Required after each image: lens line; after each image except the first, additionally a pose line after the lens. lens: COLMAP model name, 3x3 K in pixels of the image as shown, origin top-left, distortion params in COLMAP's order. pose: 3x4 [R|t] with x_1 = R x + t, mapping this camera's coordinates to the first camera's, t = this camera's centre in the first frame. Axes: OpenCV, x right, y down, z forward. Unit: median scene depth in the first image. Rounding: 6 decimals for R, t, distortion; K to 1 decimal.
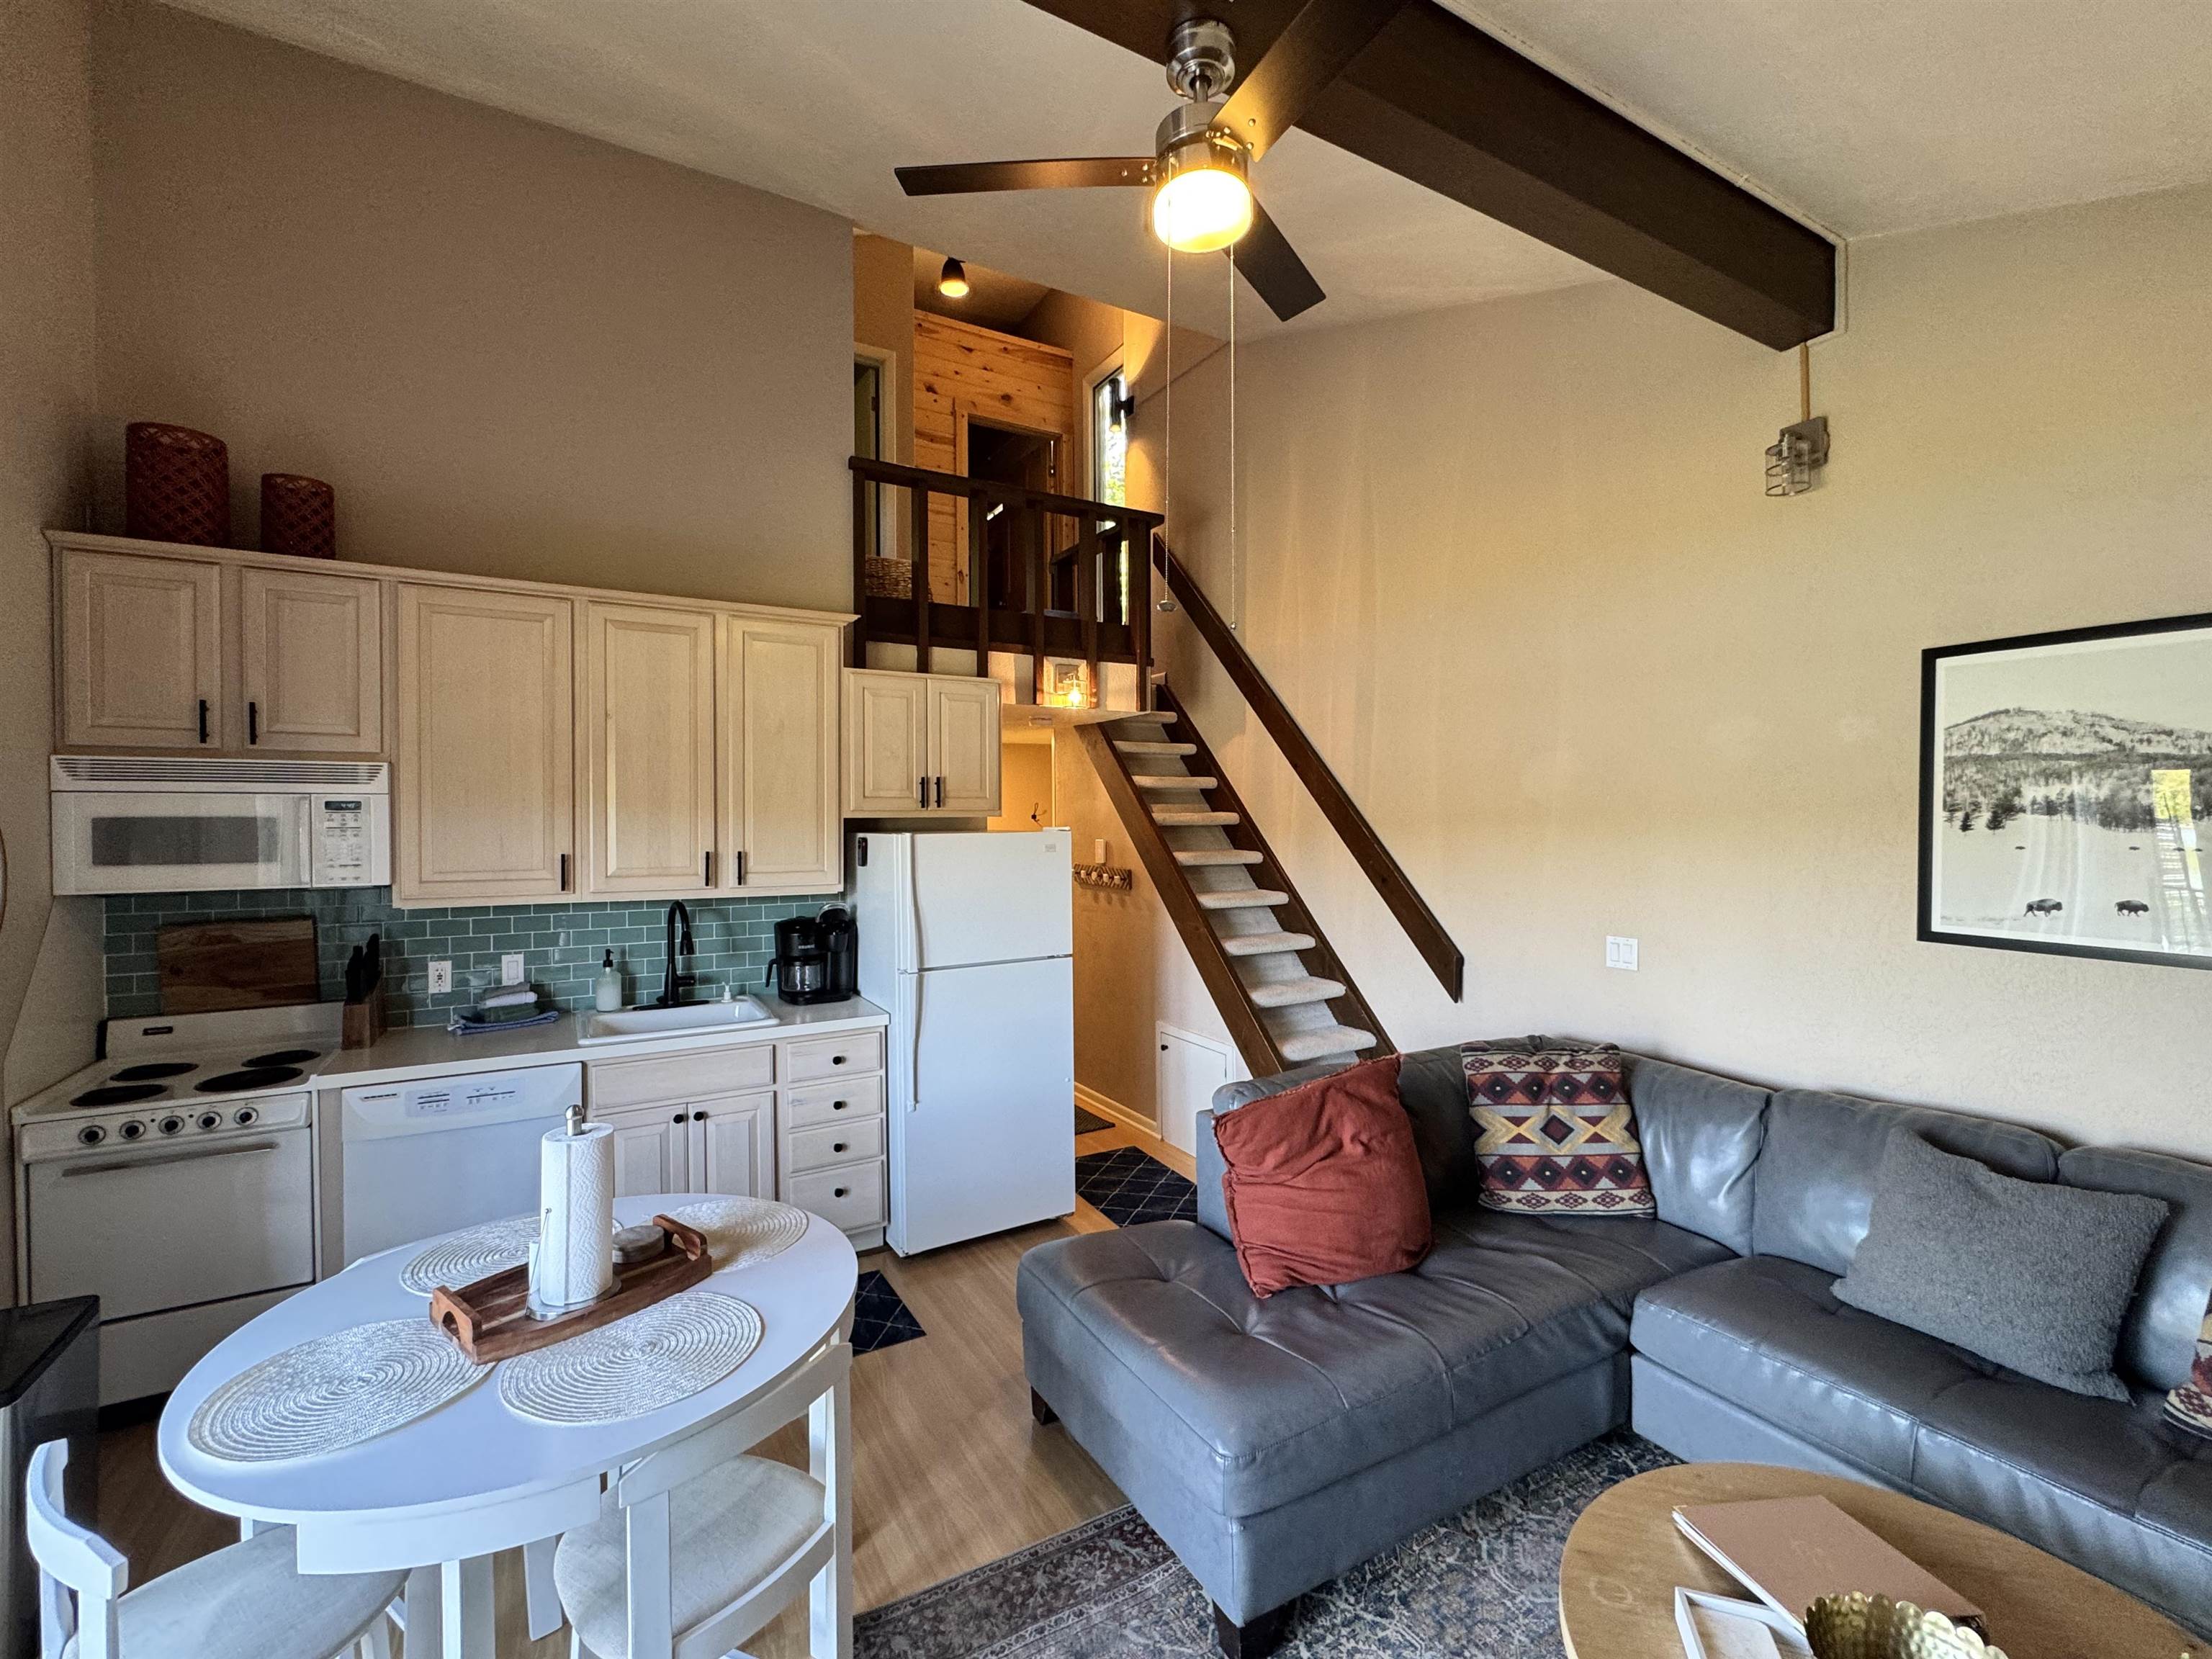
lens RADIAL K [[958.8, 0, 1103.3], [0, 958.8, 828.0], [0, 0, 1]] dist [0.000998, 0.000073]
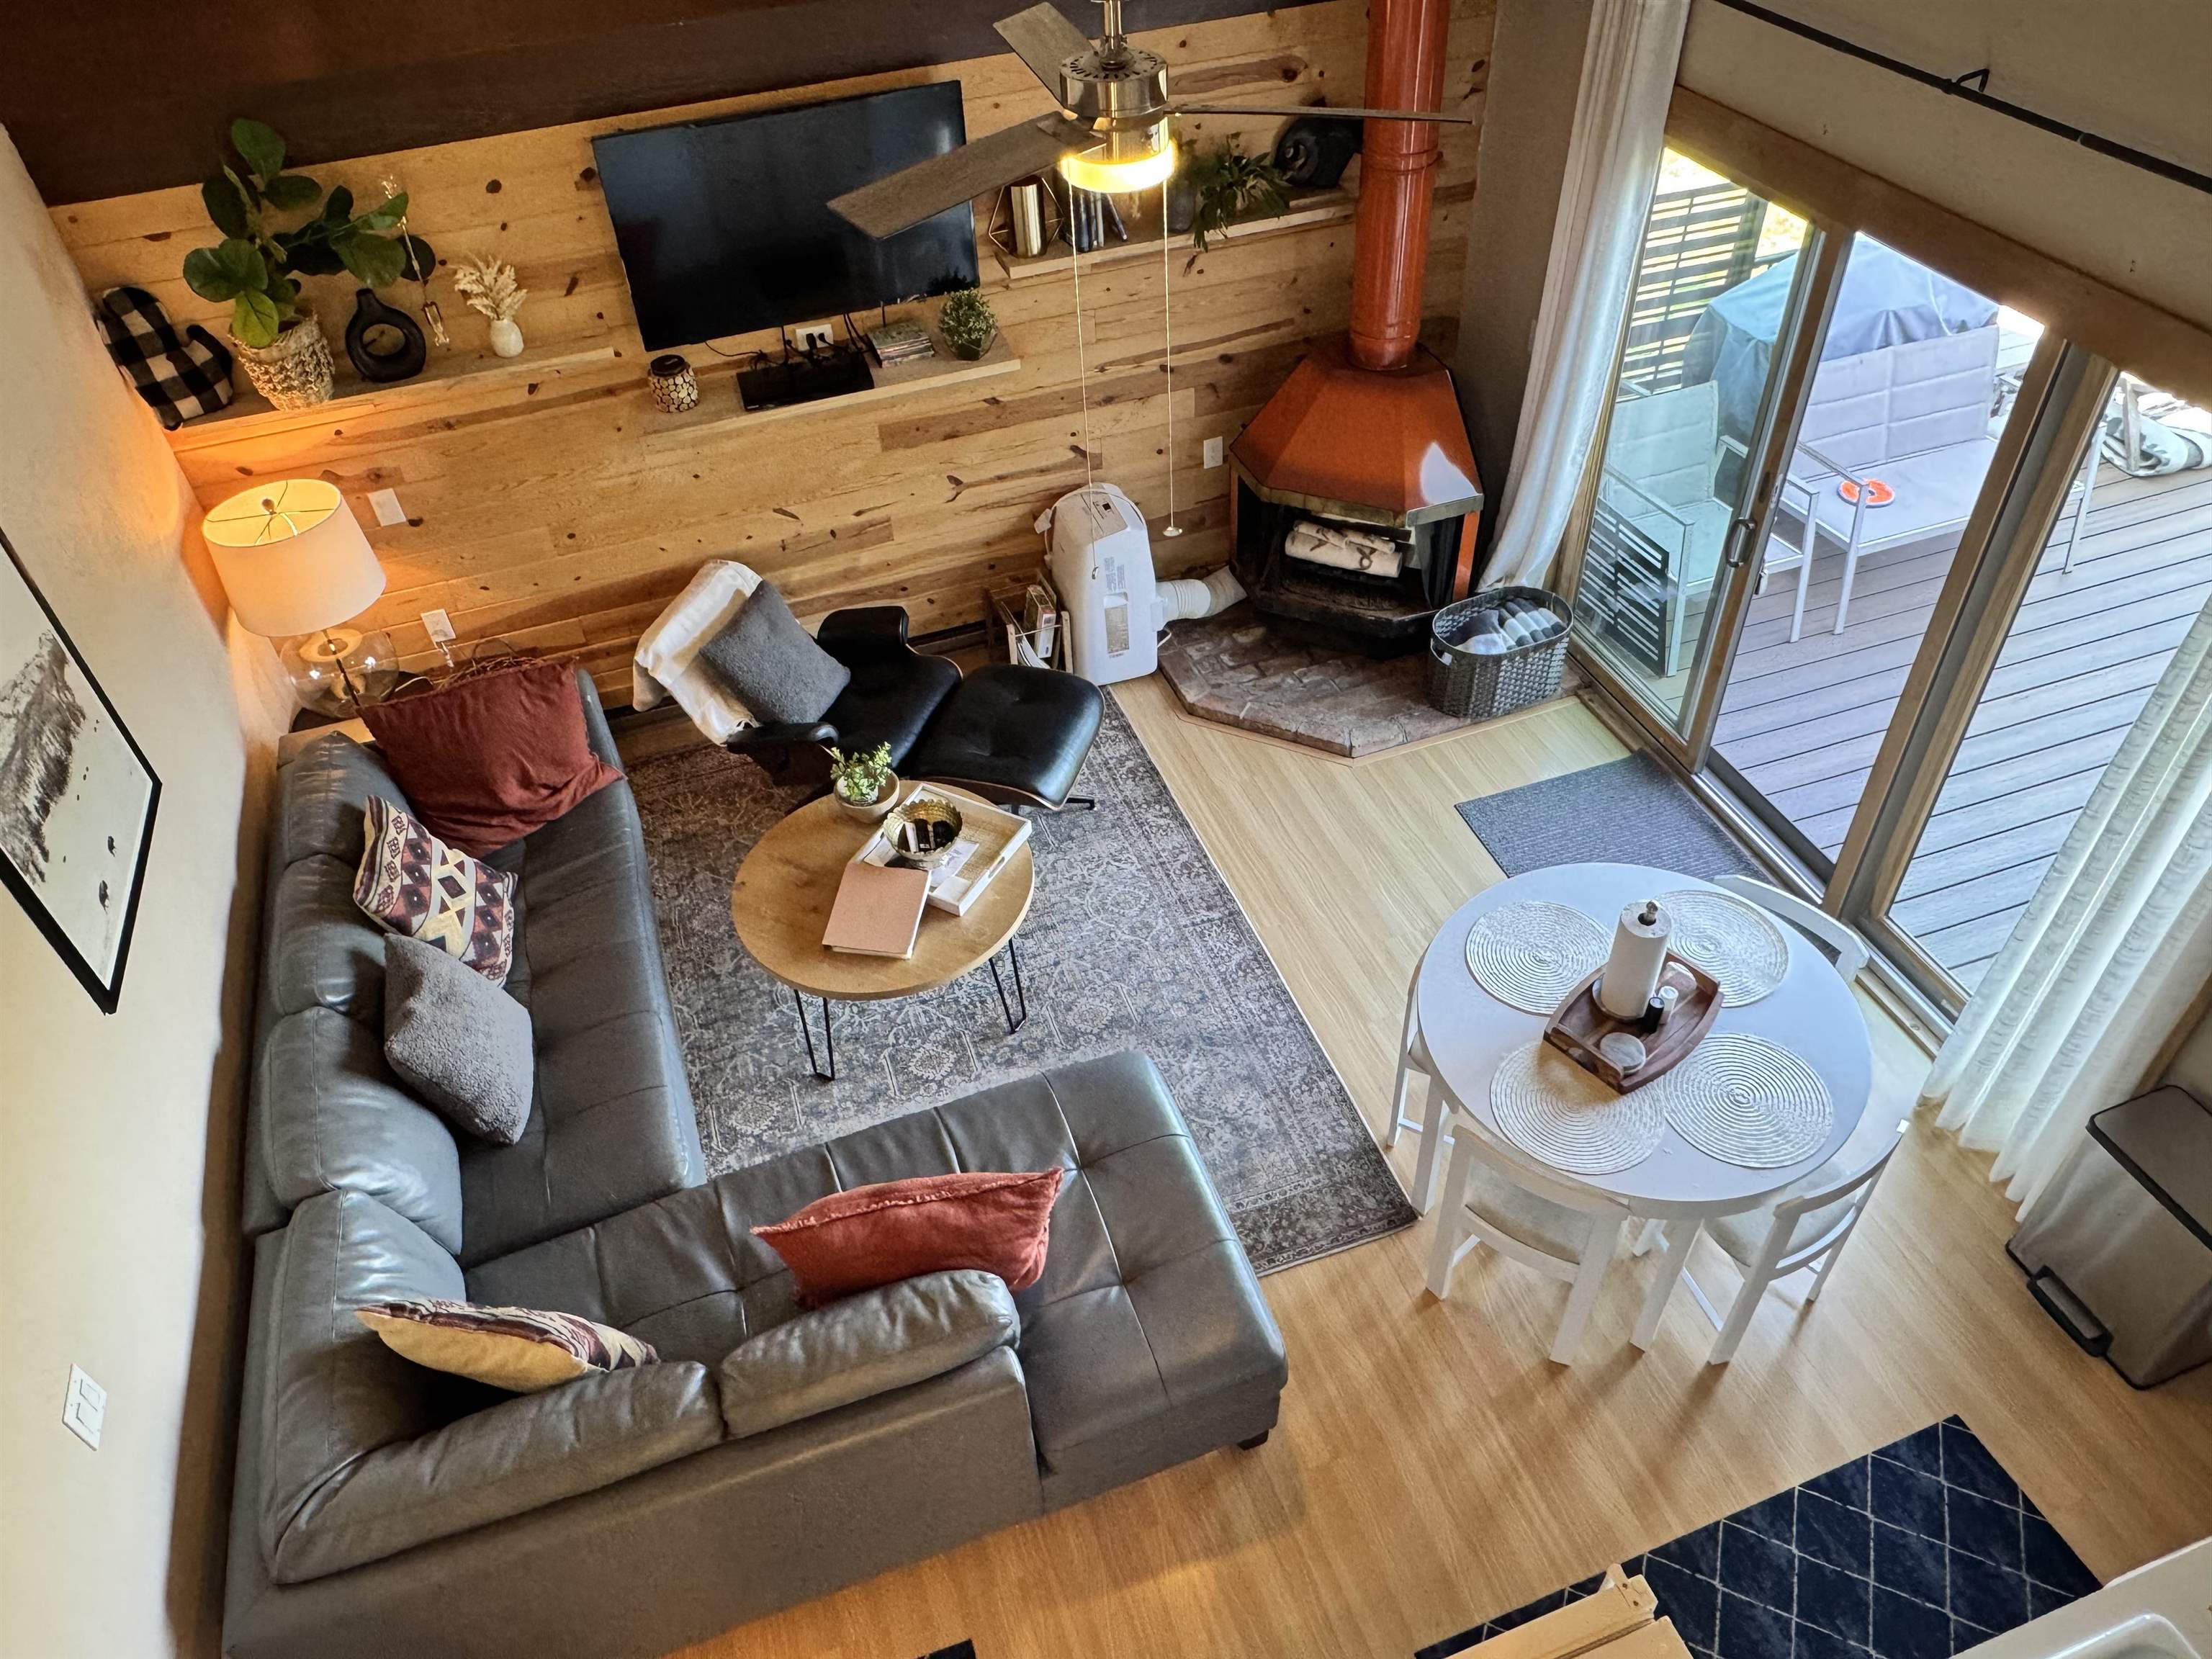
lens RADIAL K [[1521.2, 0, 1101.8], [0, 1521.2, 831.4], [0, 0, 1]] dist [-0.033938, 0.000204]
pose [[-0.982539, -0.082700, 0.166668, -0.118168], [0.054232, 0.729590, 0.681731, -0.829389], [-0.177978, 0.678866, -0.712366, 1.766592]]
